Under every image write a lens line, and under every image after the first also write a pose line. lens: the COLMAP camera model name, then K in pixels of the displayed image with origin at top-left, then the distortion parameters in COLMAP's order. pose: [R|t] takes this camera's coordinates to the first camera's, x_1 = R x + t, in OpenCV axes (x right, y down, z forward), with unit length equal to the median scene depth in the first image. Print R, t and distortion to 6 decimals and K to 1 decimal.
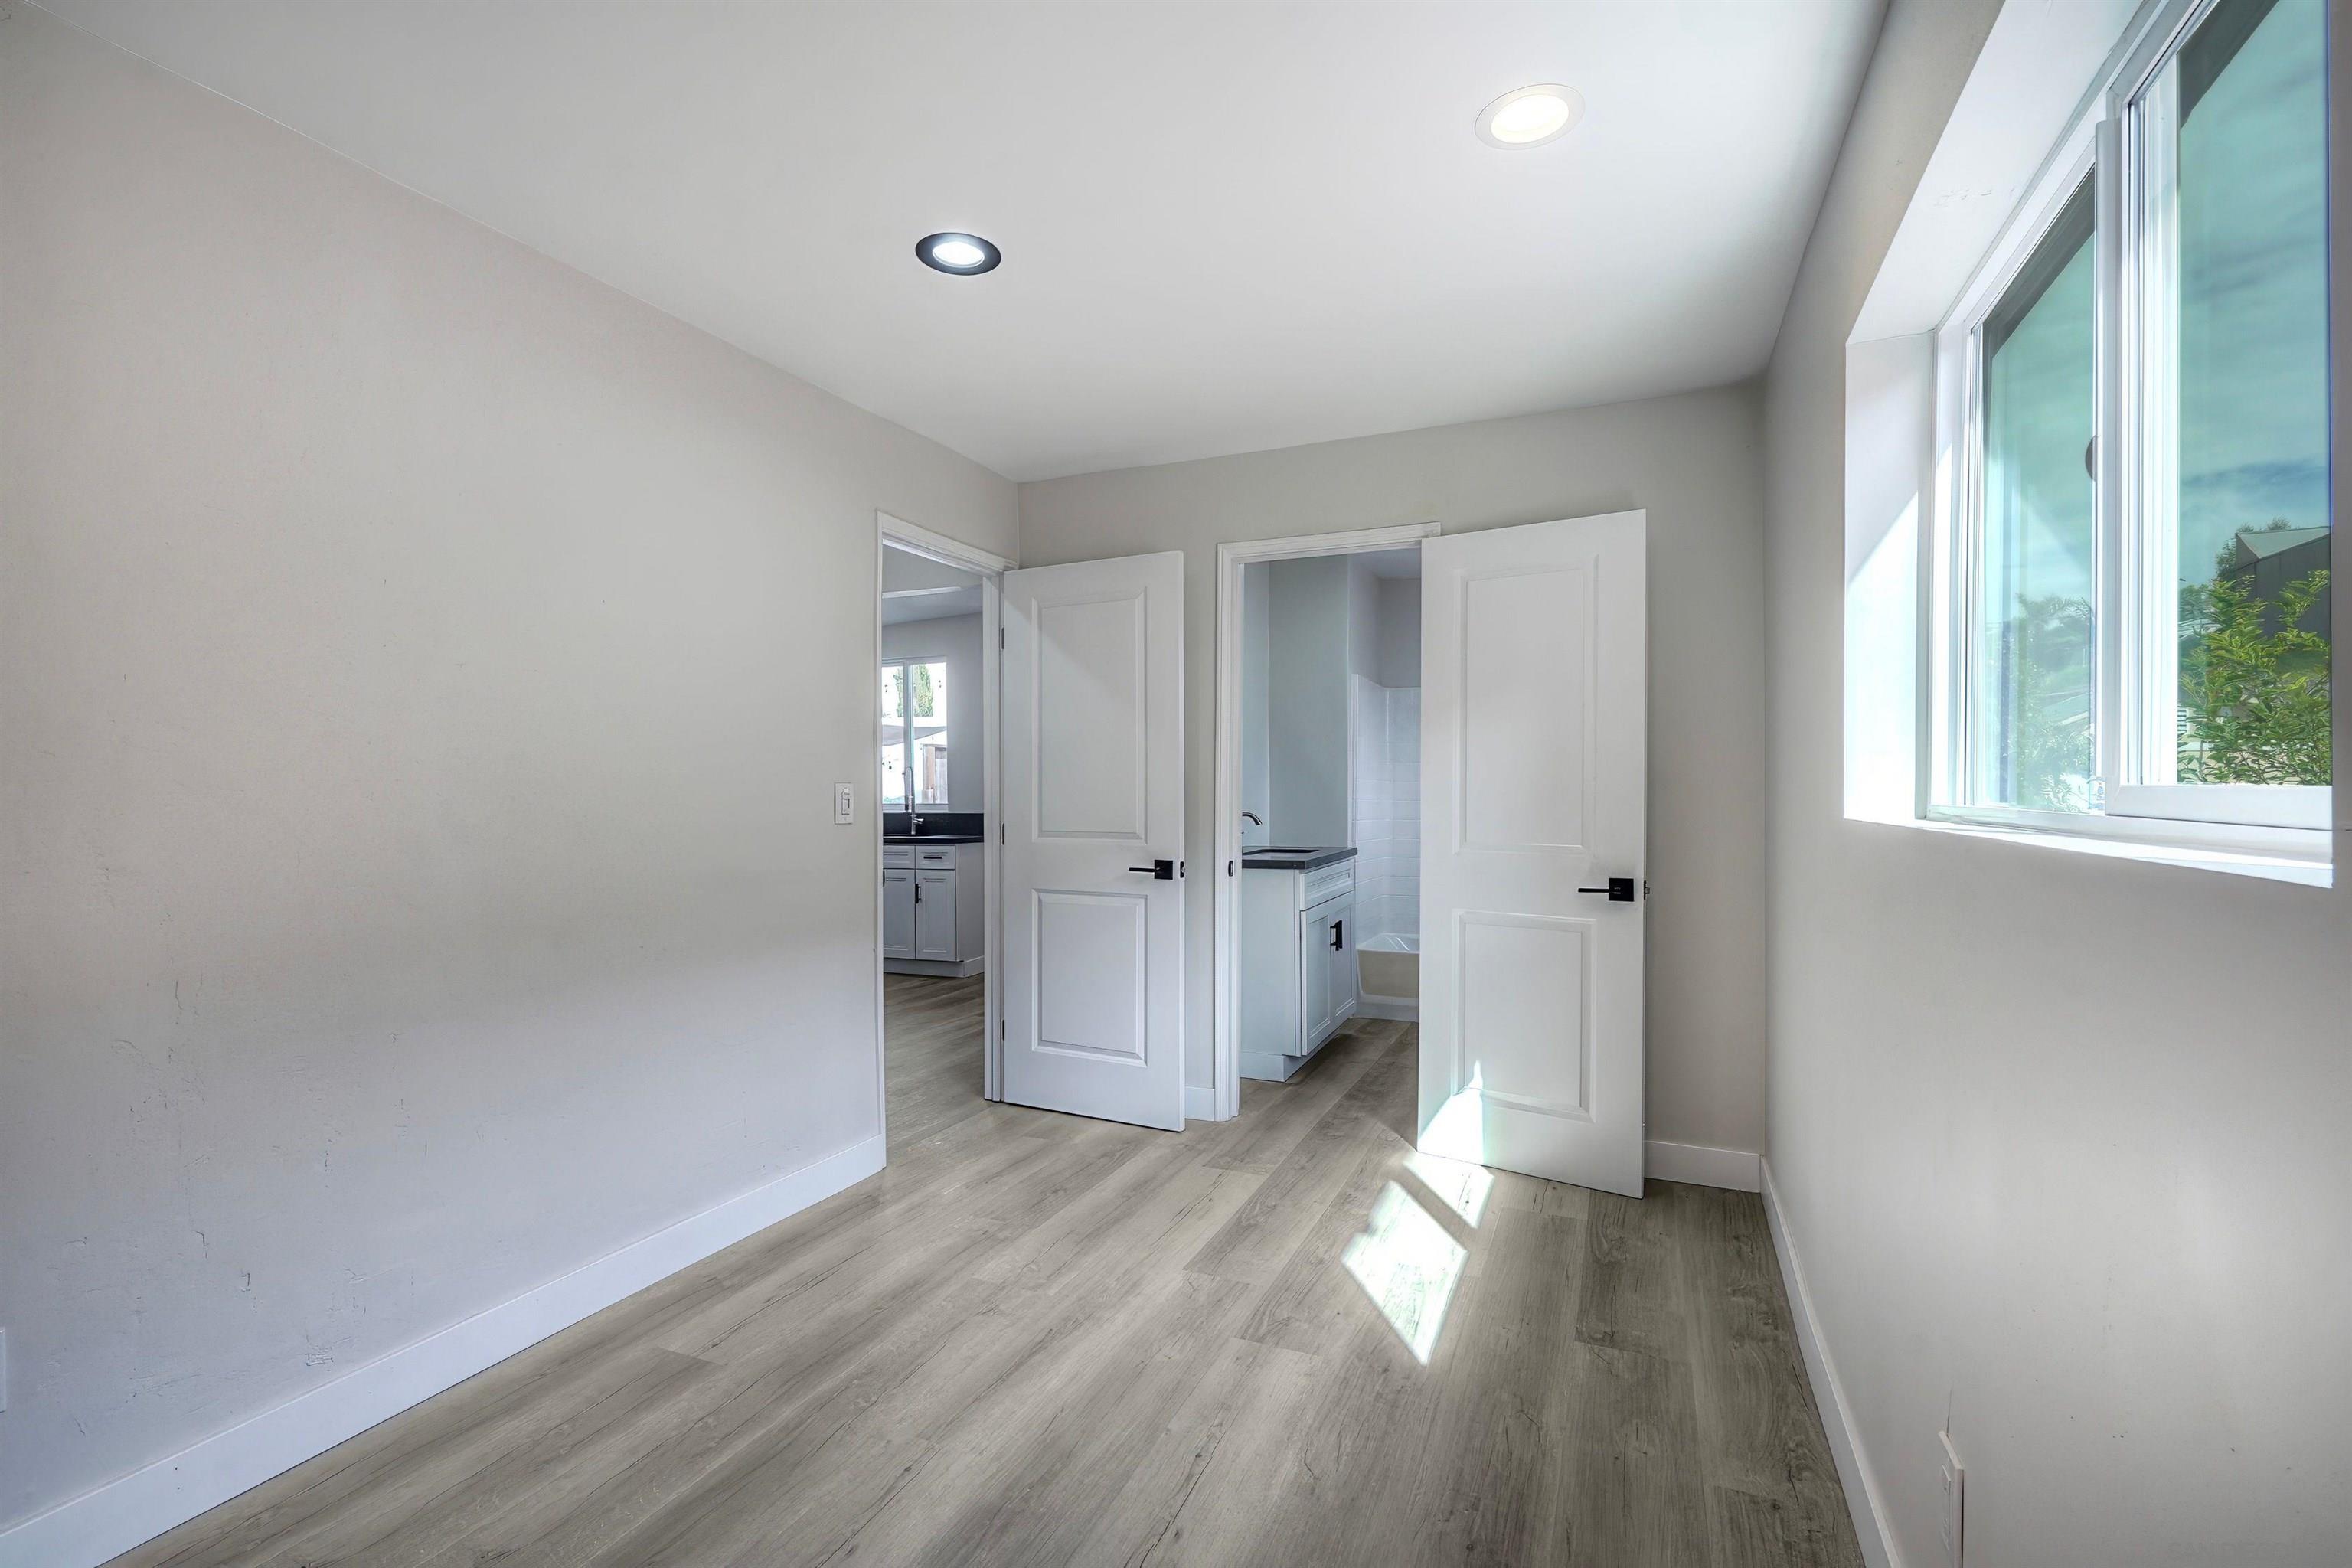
lens RADIAL K [[1080.9, 0, 1169.6], [0, 1080.9, 787.7], [0, 0, 1]] dist [-0.006992, 0.003967]
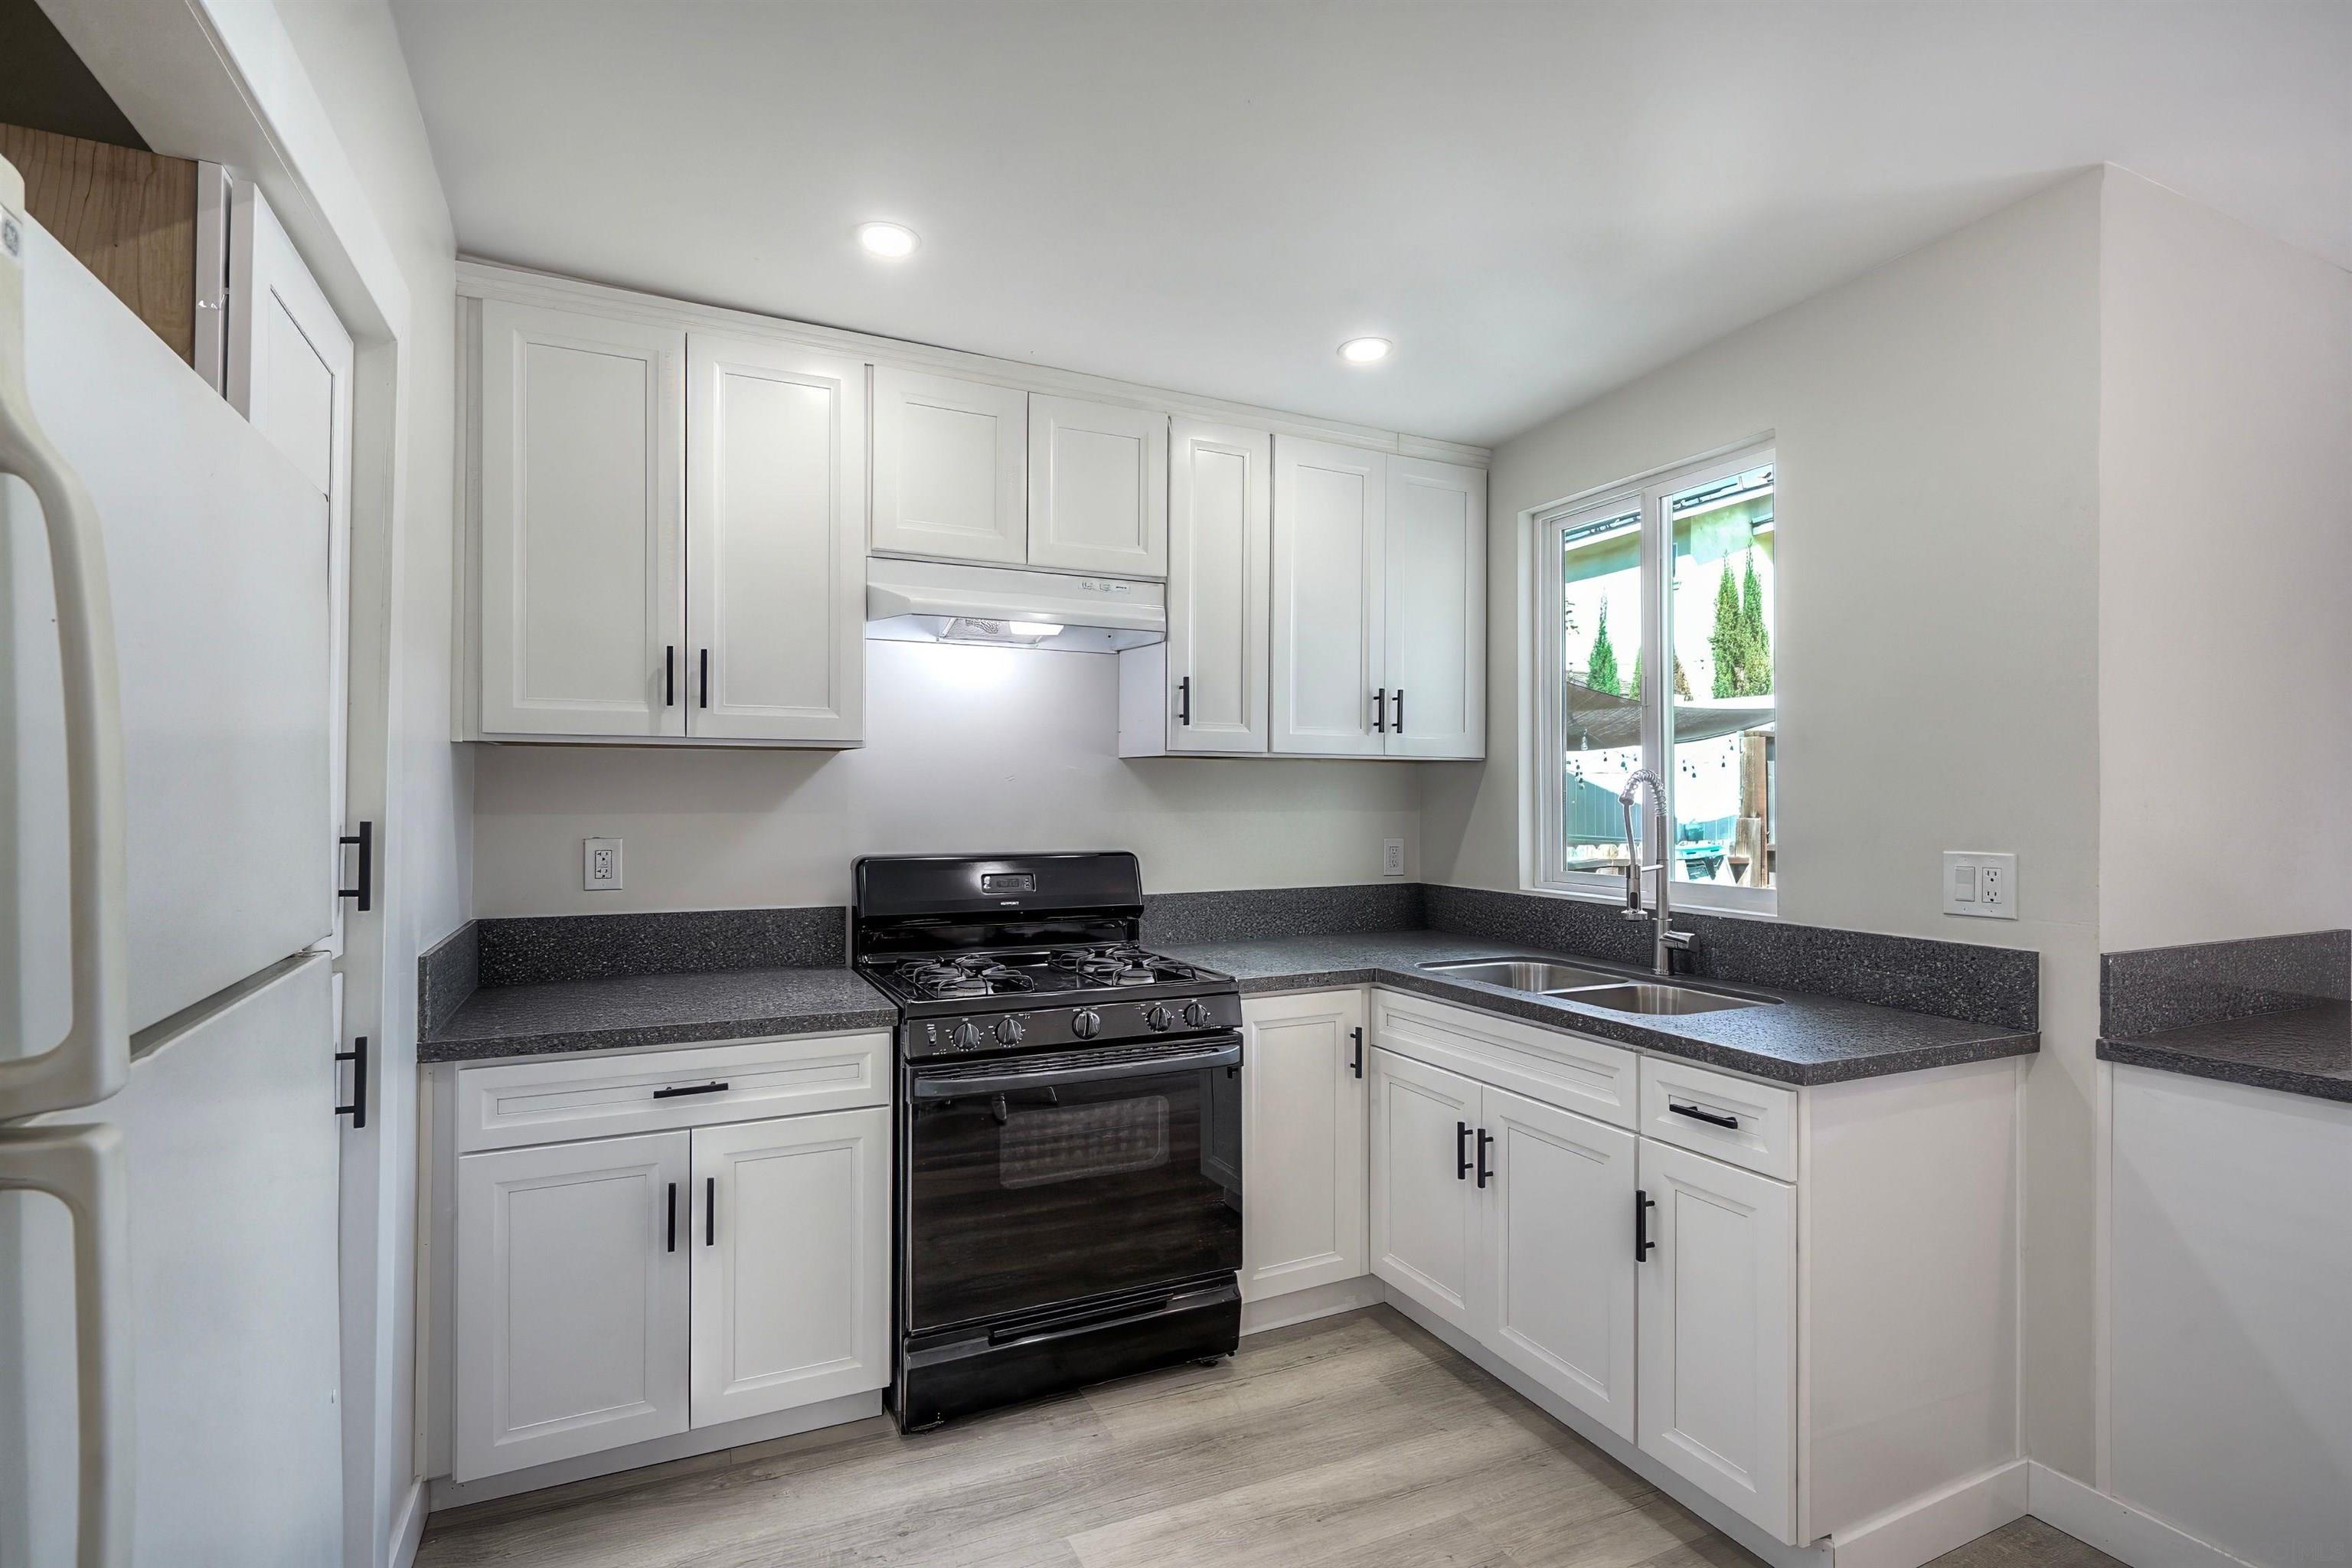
lens RADIAL K [[1080.9, 0, 1121.2], [0, 1080.9, 798.6], [0, 0, 1]] dist [-0.006992, 0.003967]
pose [[0.723228, 0.006614, -0.690578, -0.135824], [-0.008387, 0.999965, 0.000793, -0.013651], [0.690559, 0.005218, 0.723257, 0.690826]]
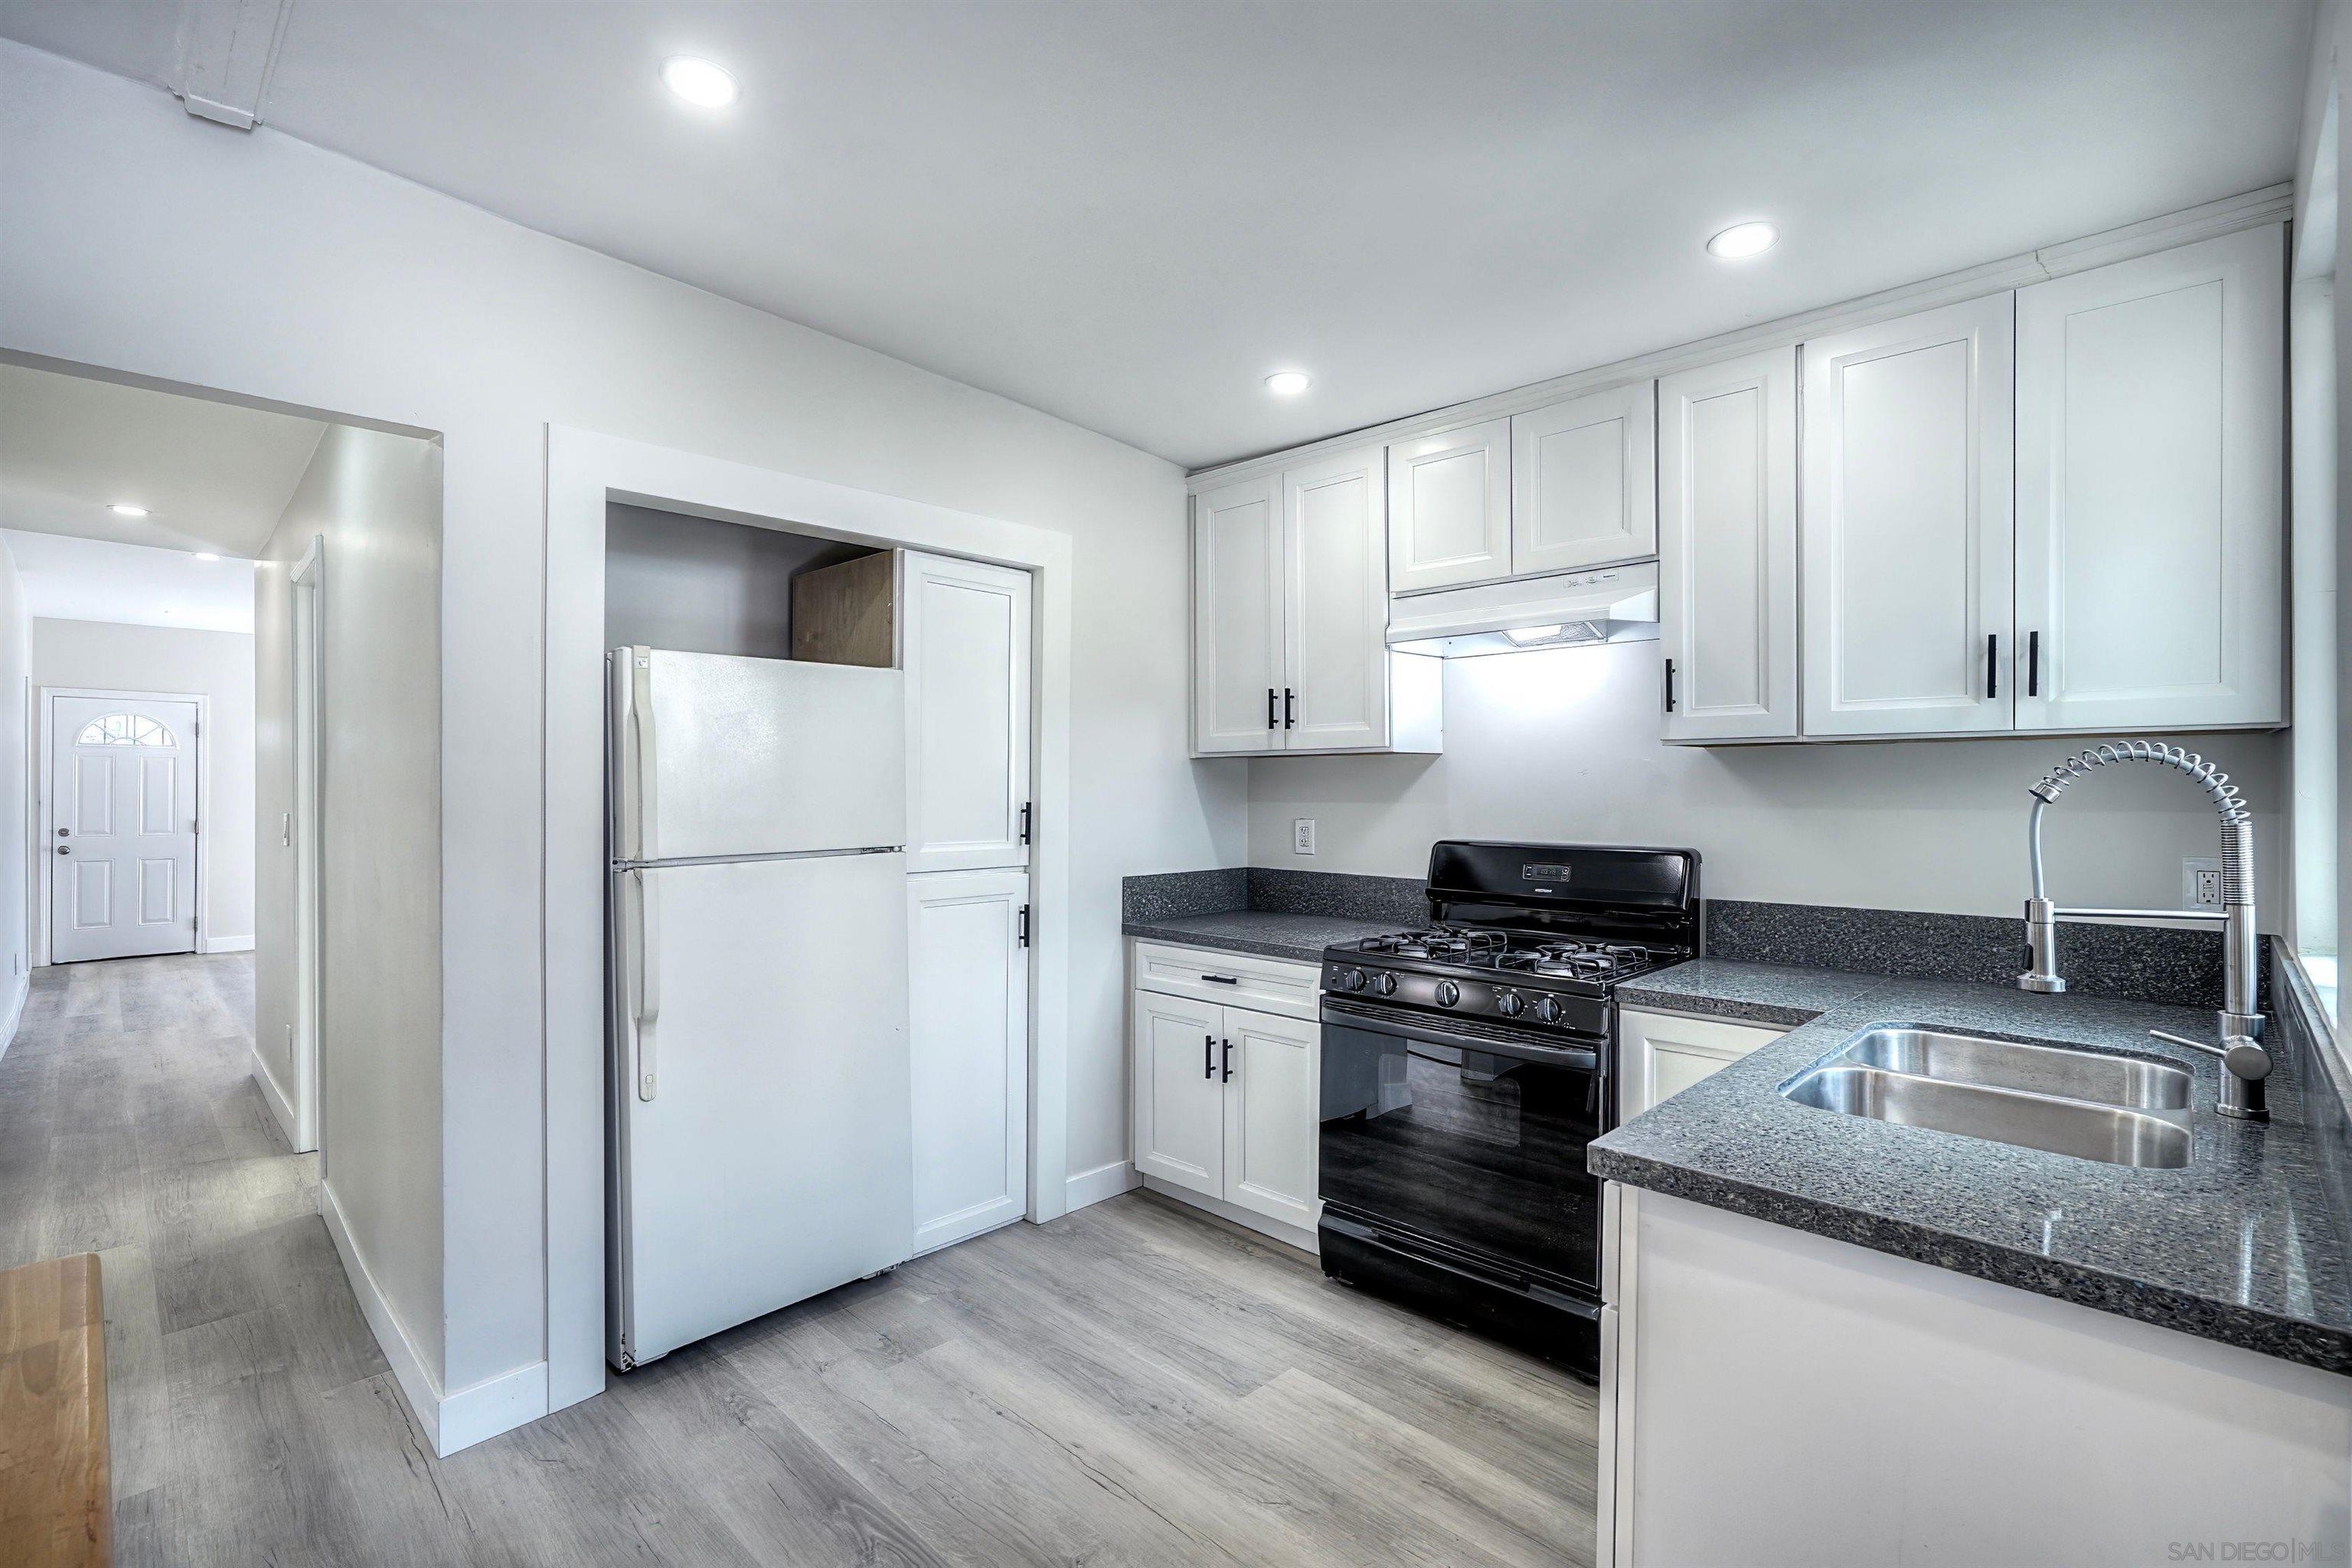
lens RADIAL K [[1080.9, 0, 1220.2], [0, 1080.9, 809.2], [0, 0, 1]] dist [-0.006992, 0.003967]
pose [[-0.357393, 0.014723, -0.933838, -0.001527], [-0.008505, 0.999783, 0.019017, -0.013469], [0.933915, 0.014739, -0.357190, 0.978877]]
